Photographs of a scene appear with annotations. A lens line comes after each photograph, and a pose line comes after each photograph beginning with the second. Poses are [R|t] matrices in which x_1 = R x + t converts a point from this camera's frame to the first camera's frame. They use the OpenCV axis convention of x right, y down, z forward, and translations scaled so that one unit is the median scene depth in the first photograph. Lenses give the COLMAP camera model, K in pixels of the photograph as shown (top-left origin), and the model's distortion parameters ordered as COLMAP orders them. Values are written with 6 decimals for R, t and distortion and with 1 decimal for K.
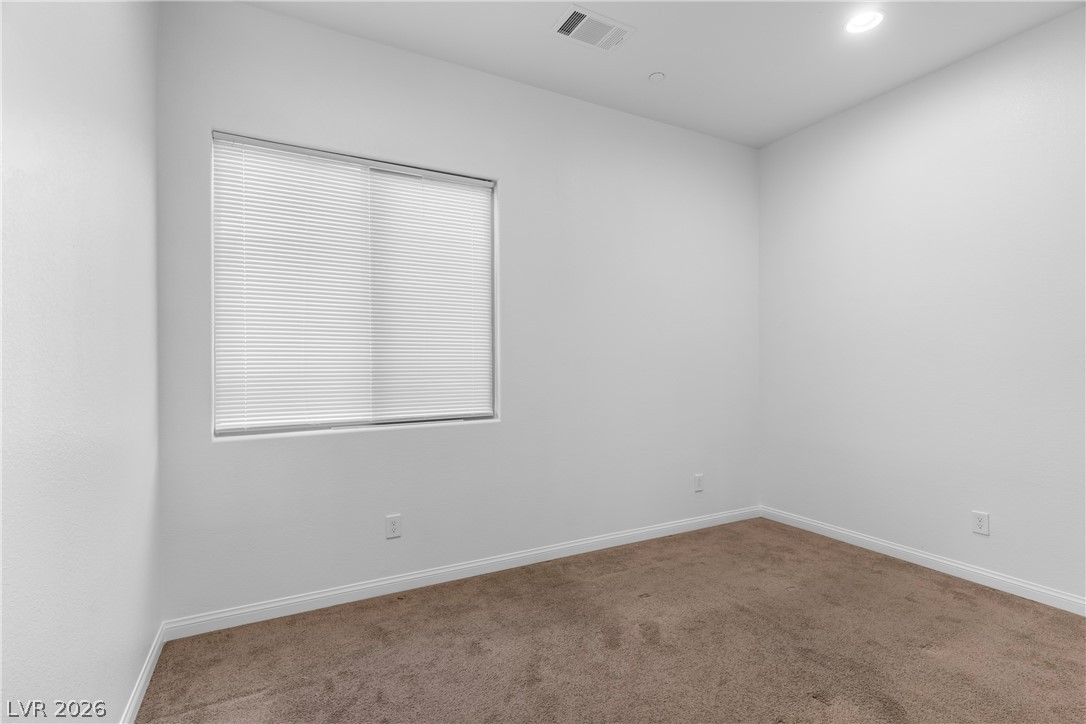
lens RADIAL K [[532.3, 0, 543.9], [0, 532.3, 367.4], [0, 0, 1]] dist [0.010227, -0.000935]
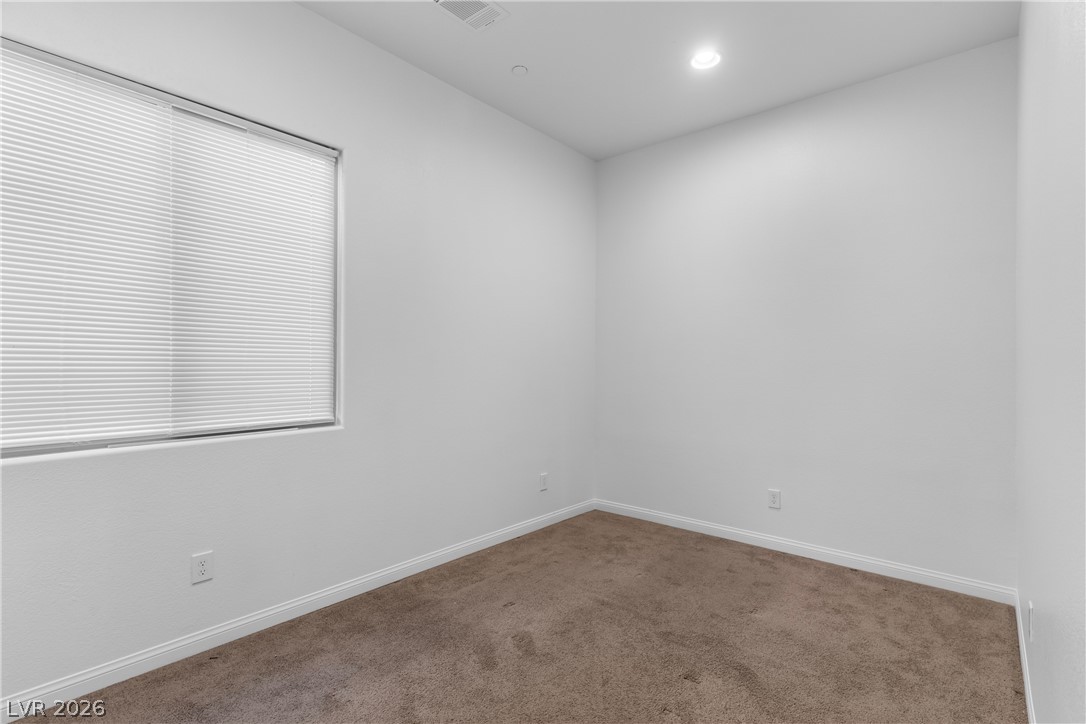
lens RADIAL K [[532.3, 0, 552.4], [0, 532.3, 365.7], [0, 0, 1]] dist [0.010227, -0.000935]
pose [[0.929199, 0.008525, 0.369482, -0.099436], [-0.007874, 0.999964, -0.003272, -0.000467], [-0.369496, 0.000131, 0.929232, 0.078156]]
